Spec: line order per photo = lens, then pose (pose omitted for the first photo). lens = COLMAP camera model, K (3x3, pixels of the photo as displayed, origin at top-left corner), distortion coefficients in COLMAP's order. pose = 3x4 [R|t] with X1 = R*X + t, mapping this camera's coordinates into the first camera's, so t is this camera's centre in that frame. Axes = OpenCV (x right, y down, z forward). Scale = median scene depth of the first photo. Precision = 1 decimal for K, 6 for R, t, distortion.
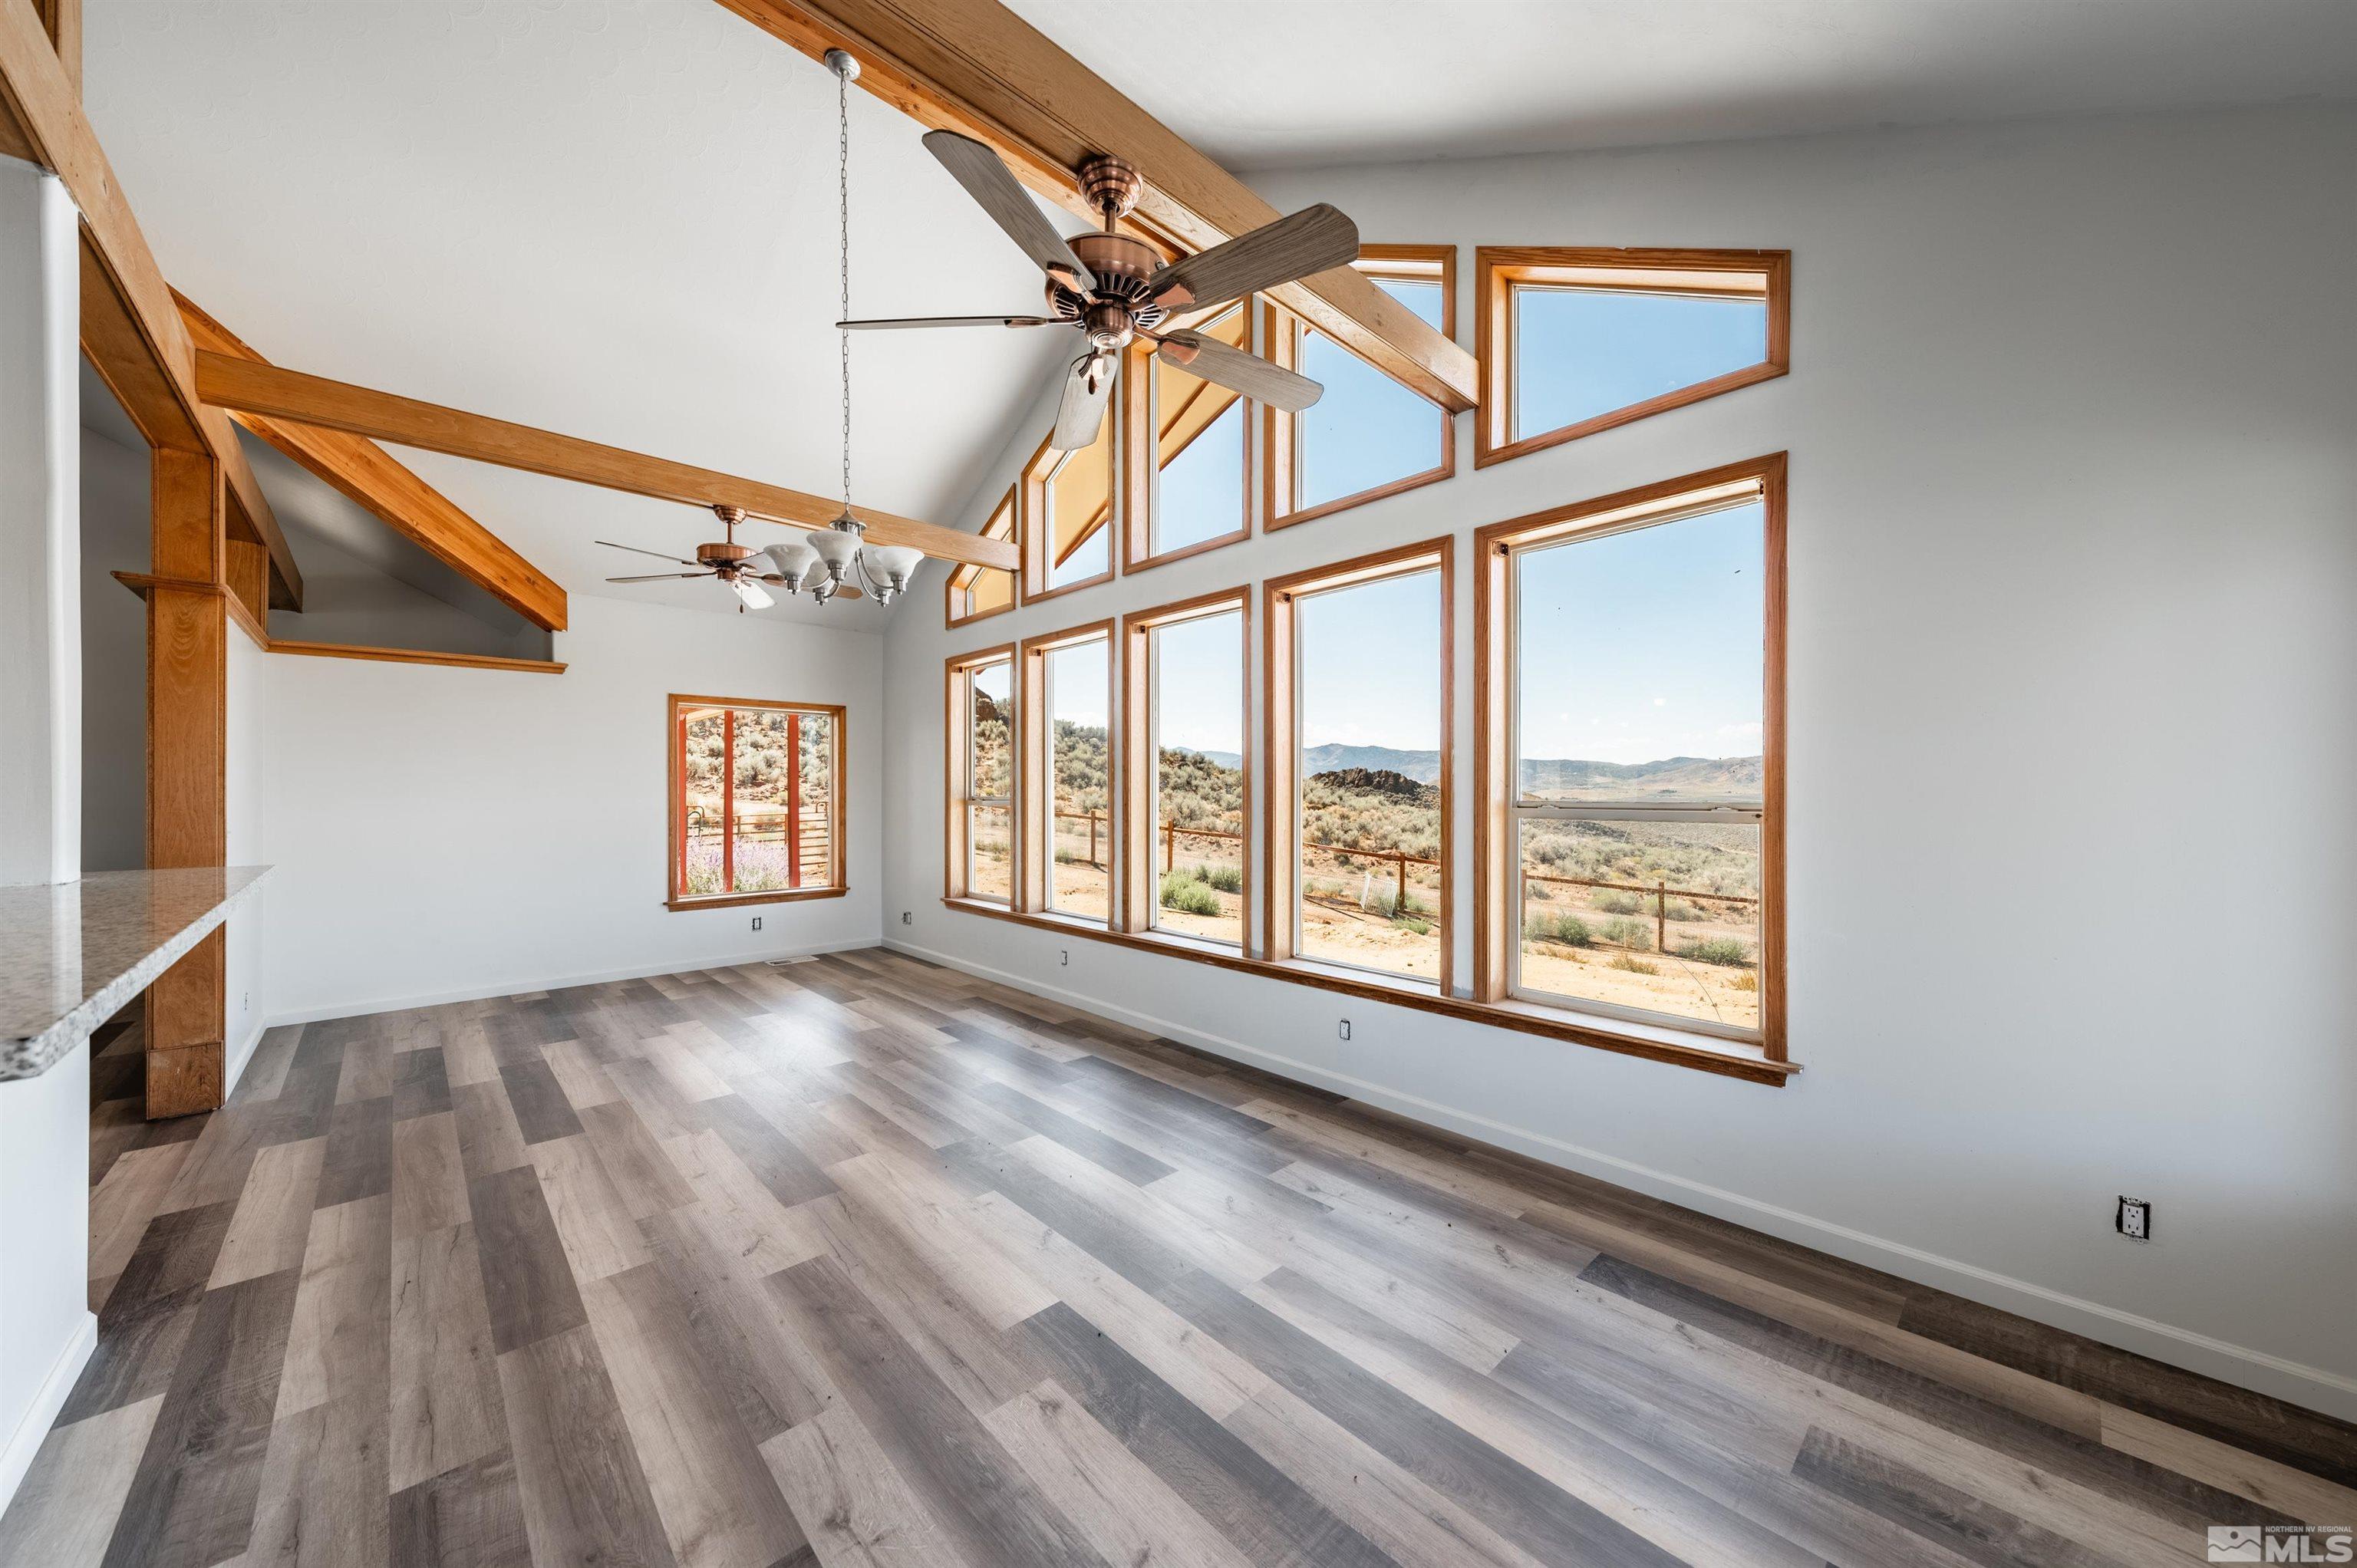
lens RADIAL K [[825.5, 0, 1172.3], [0, 825.5, 789.2], [0, 0, 1]] dist [0.006874, -0.001271]
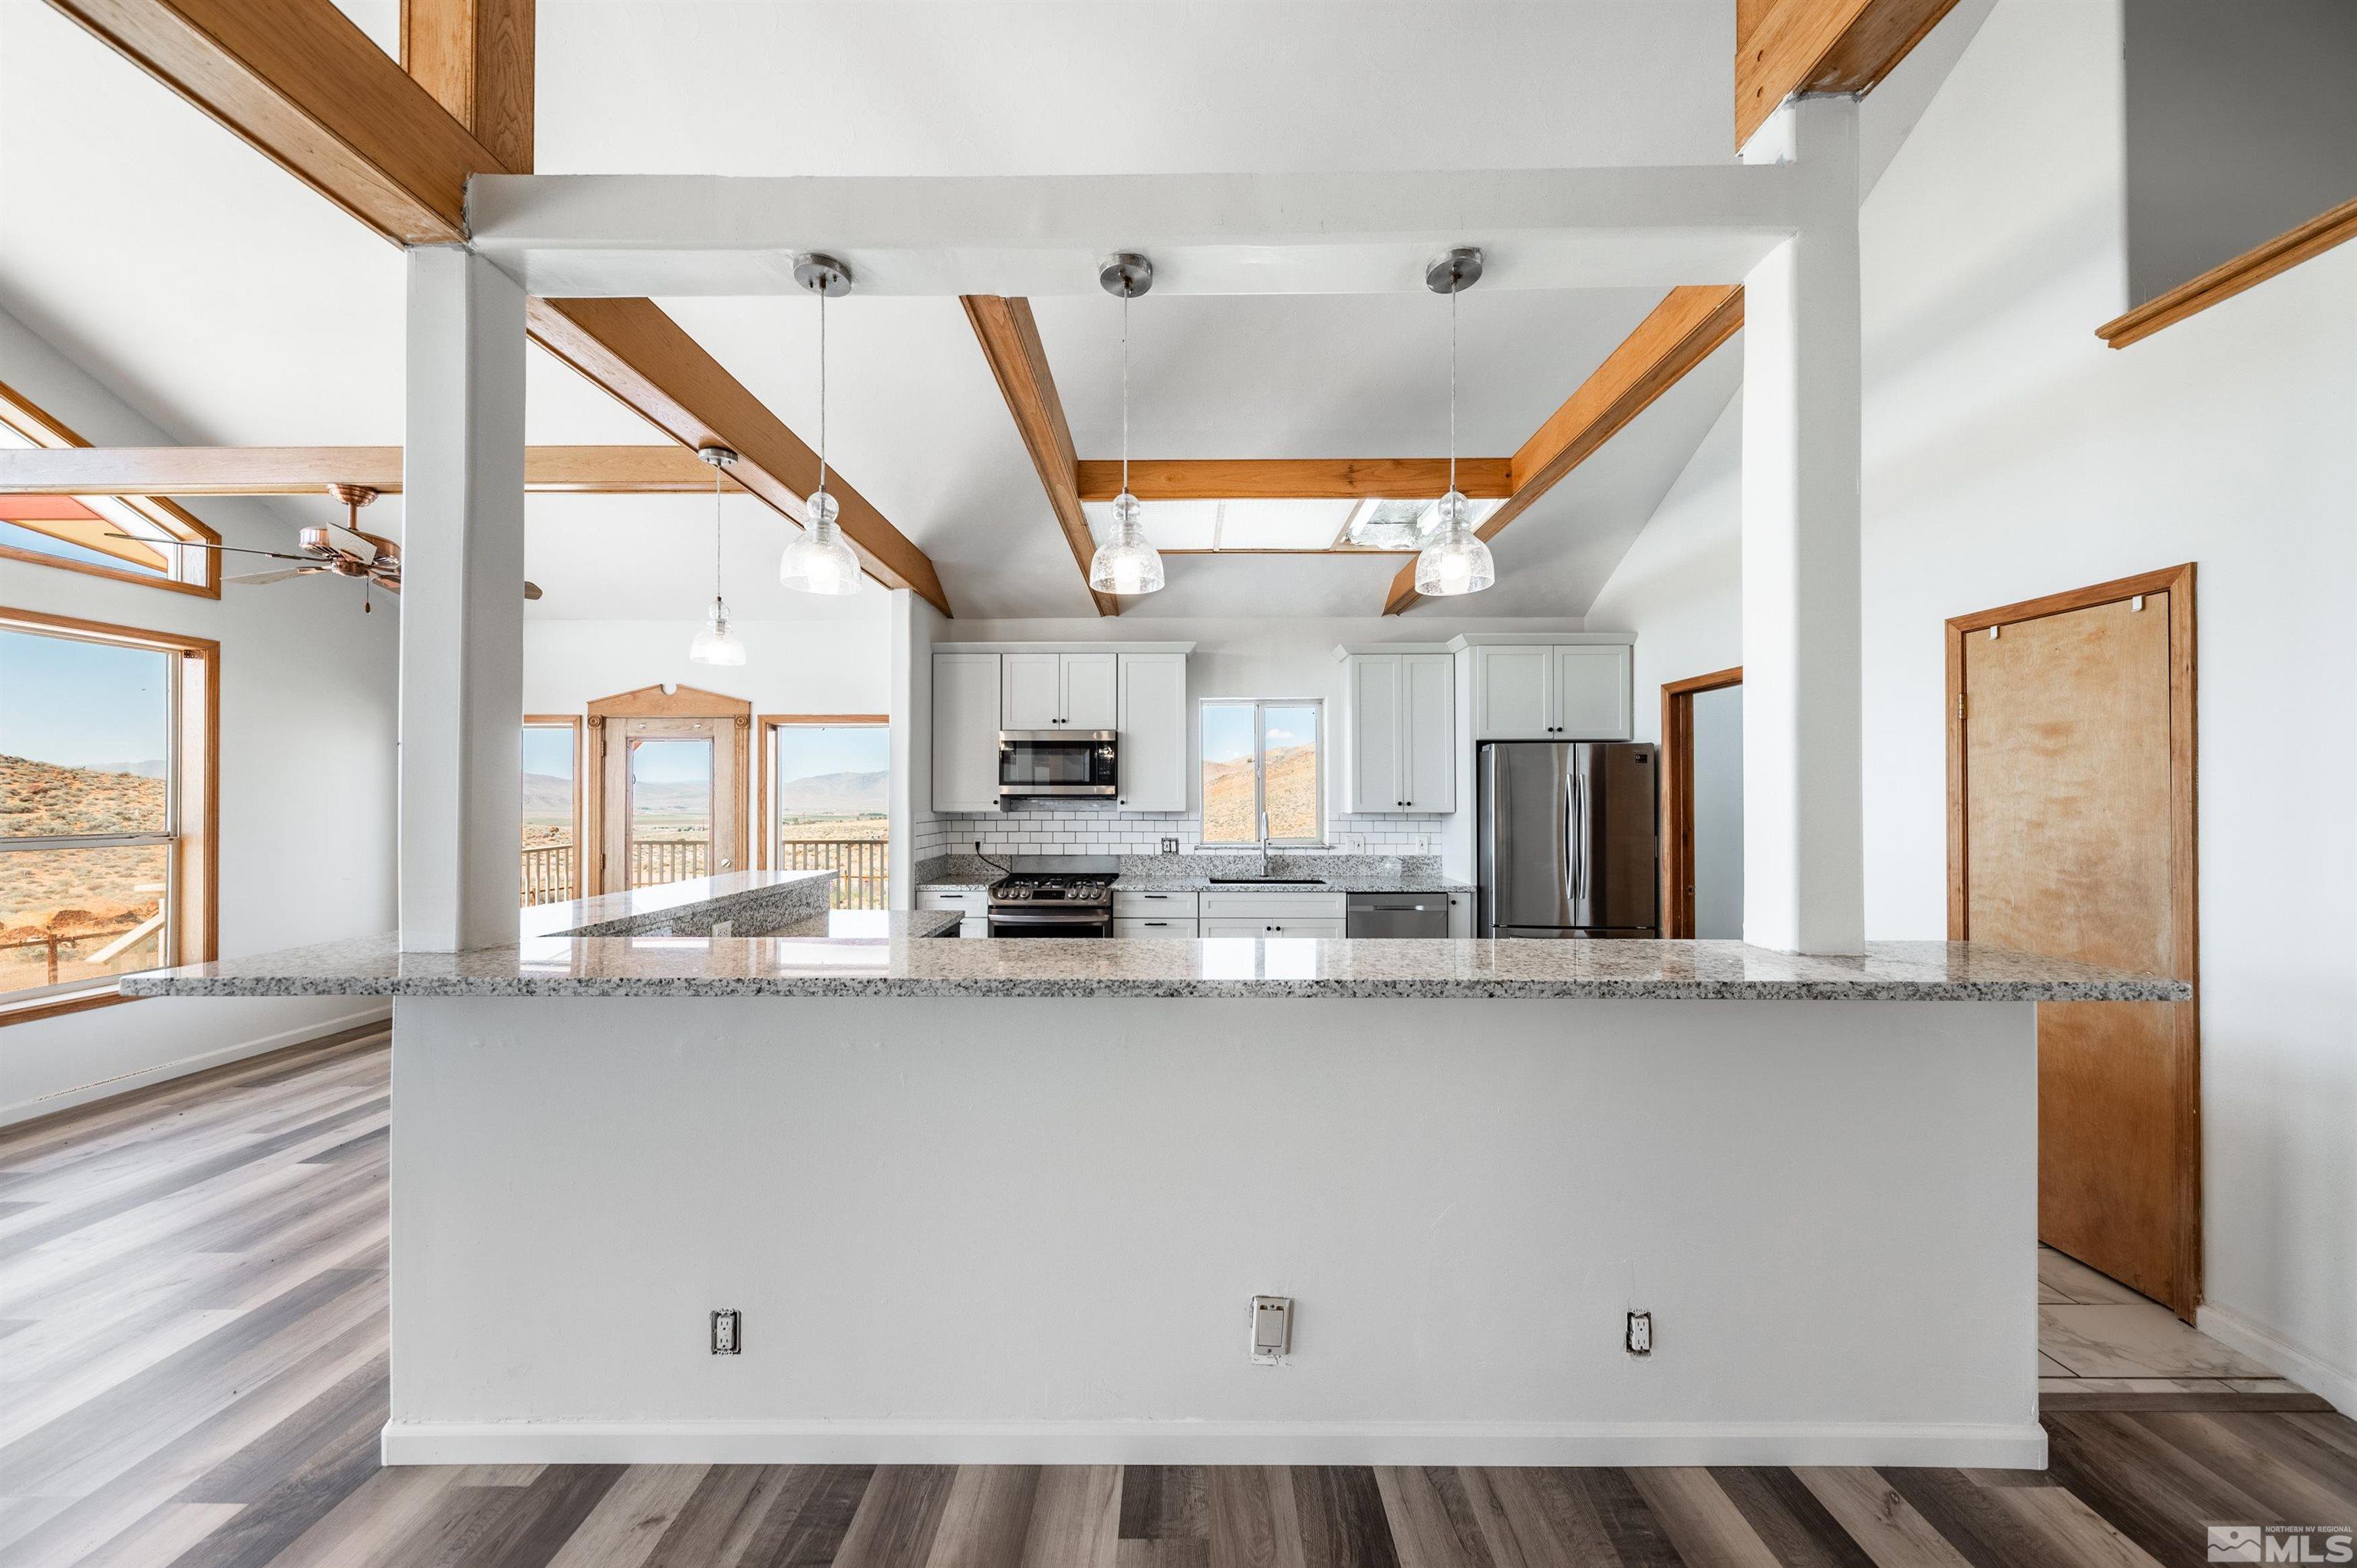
lens RADIAL K [[825.5, 0, 1178.3], [0, 825.5, 791.1], [0, 0, 1]] dist [0.006874, -0.001271]
pose [[-0.728211, 0.007097, 0.685316, -1.210072], [0.001736, 0.999962, -0.008511, -0.030334], [-0.685350, -0.005008, -0.728196, 0.504556]]
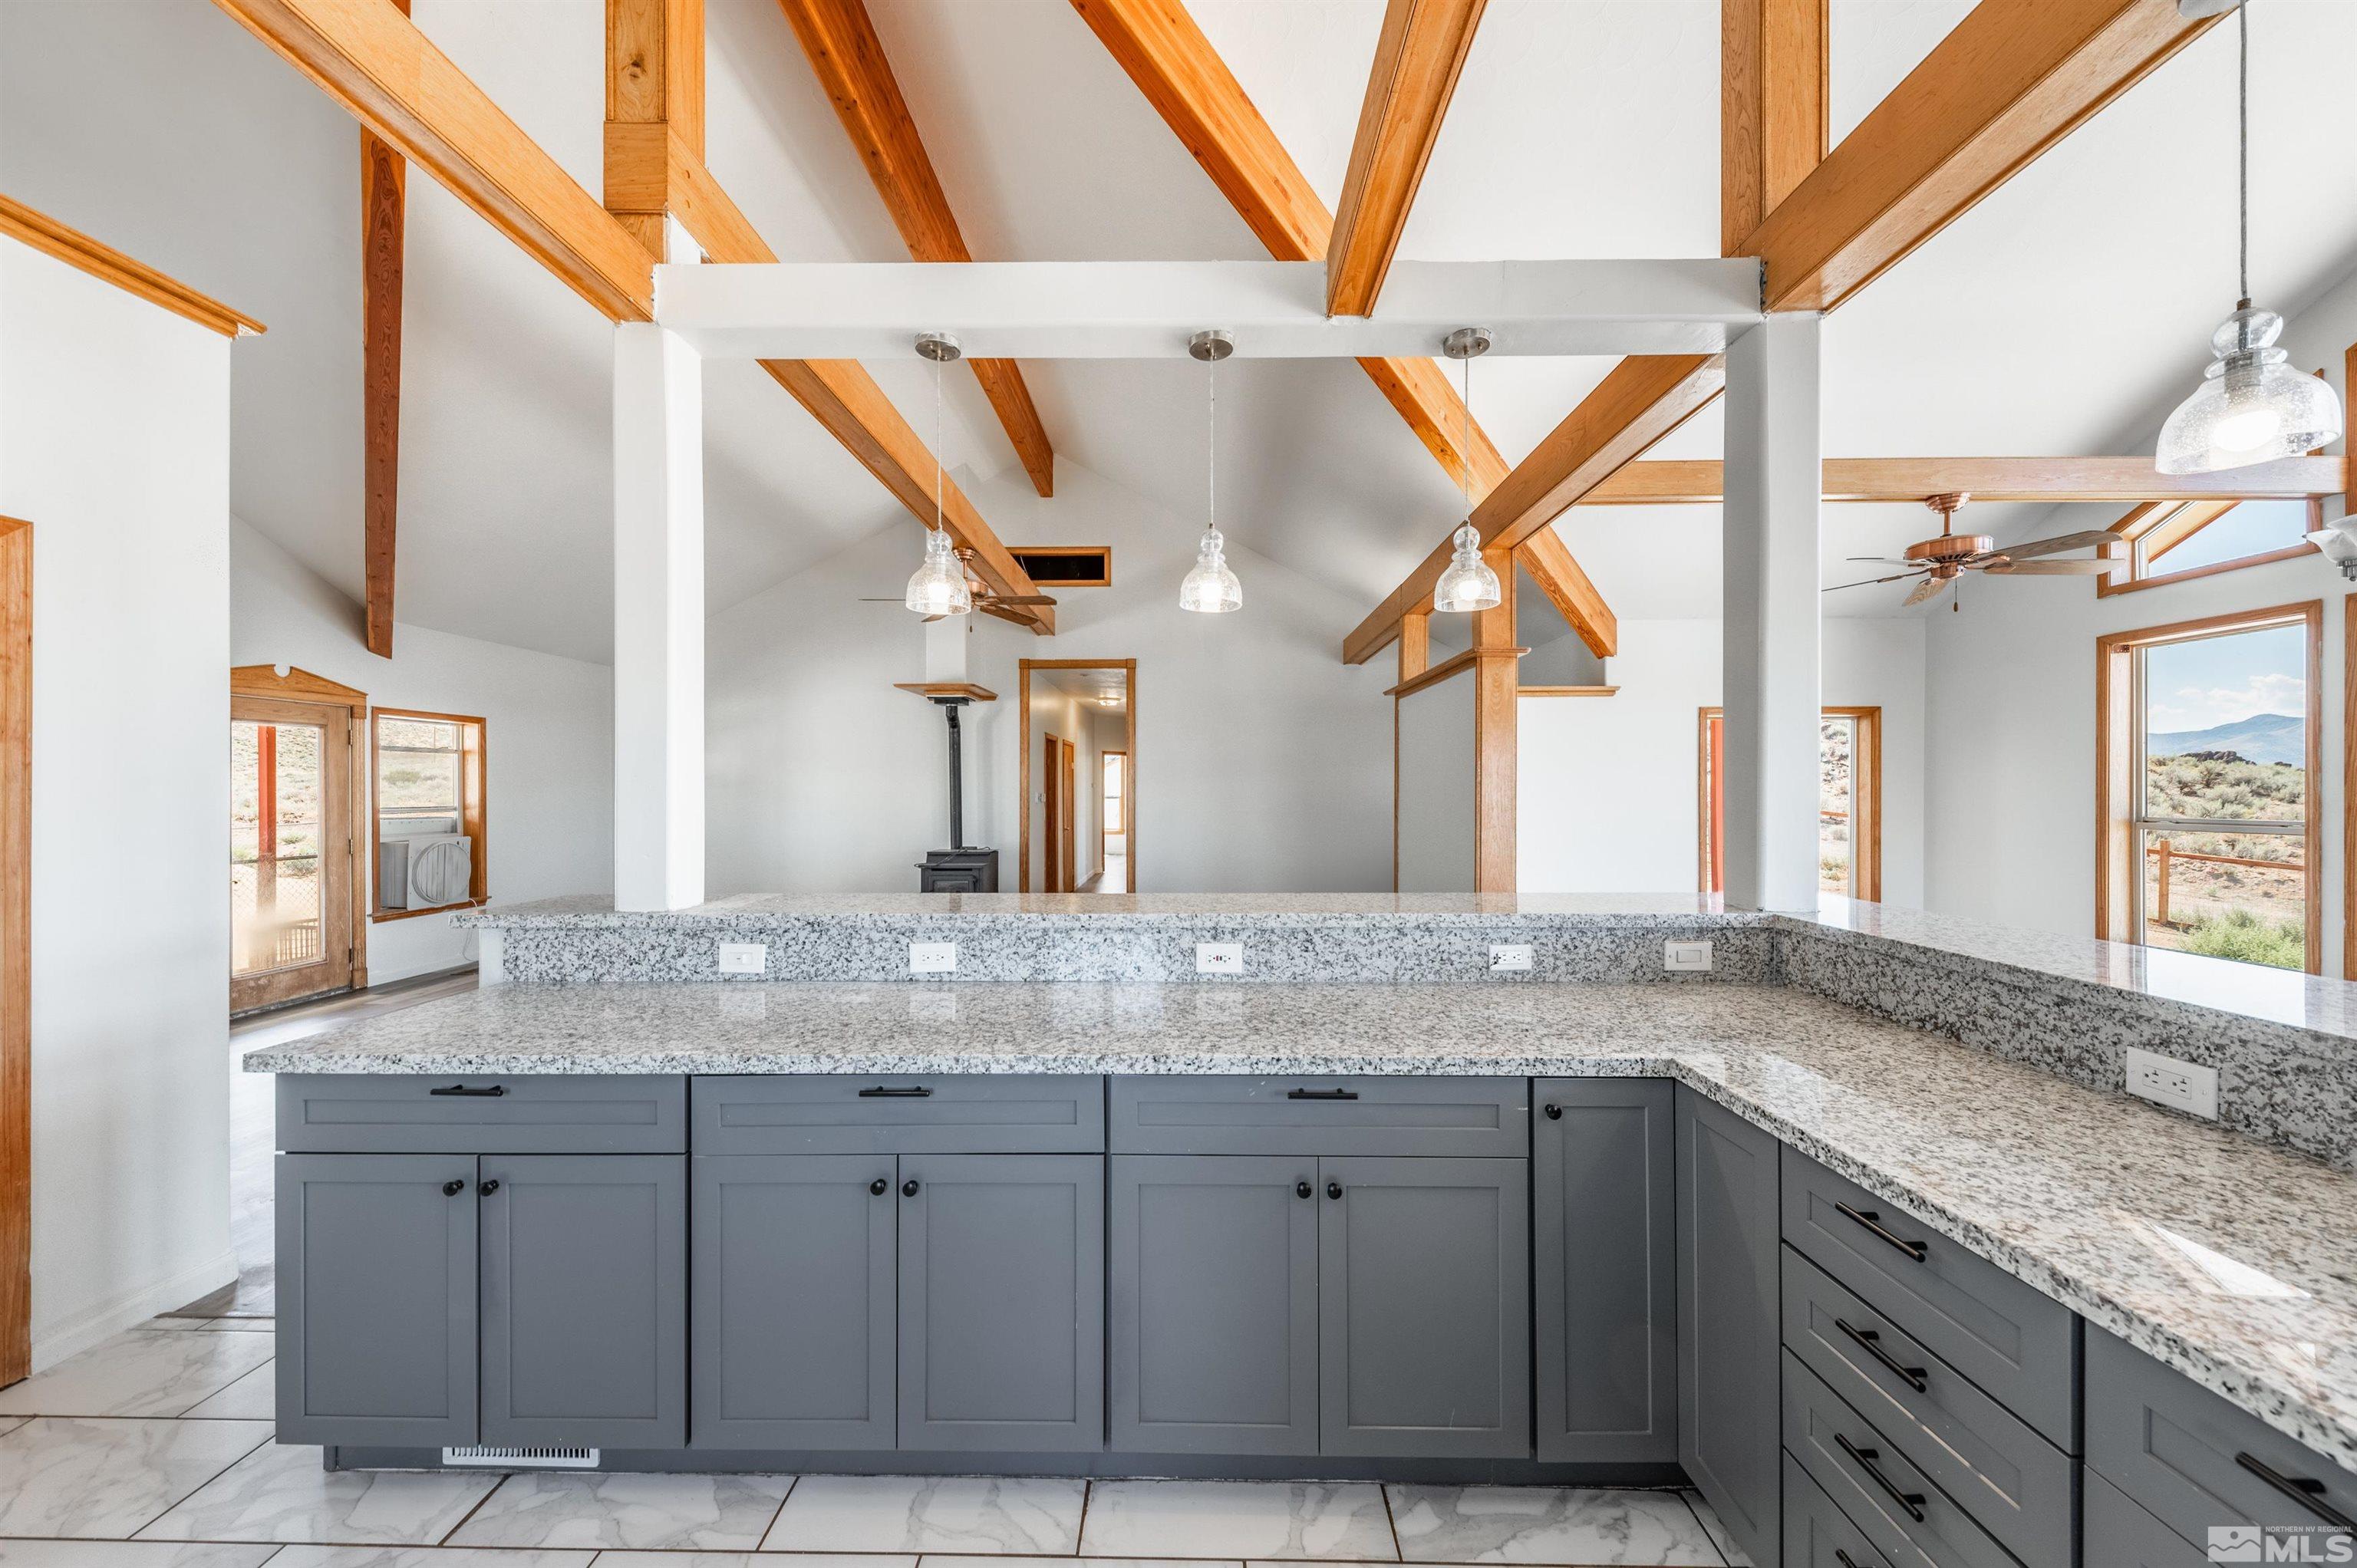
lens RADIAL K [[825.5, 0, 1178.1], [0, 825.5, 788.3], [0, 0, 1]] dist [0.006874, -0.001271]
pose [[0.717943, 0.000270, -0.696102, -0.510662], [0.001106, 0.999998, 0.001529, -0.028037], [0.696101, -0.001867, 0.717941, -0.217842]]
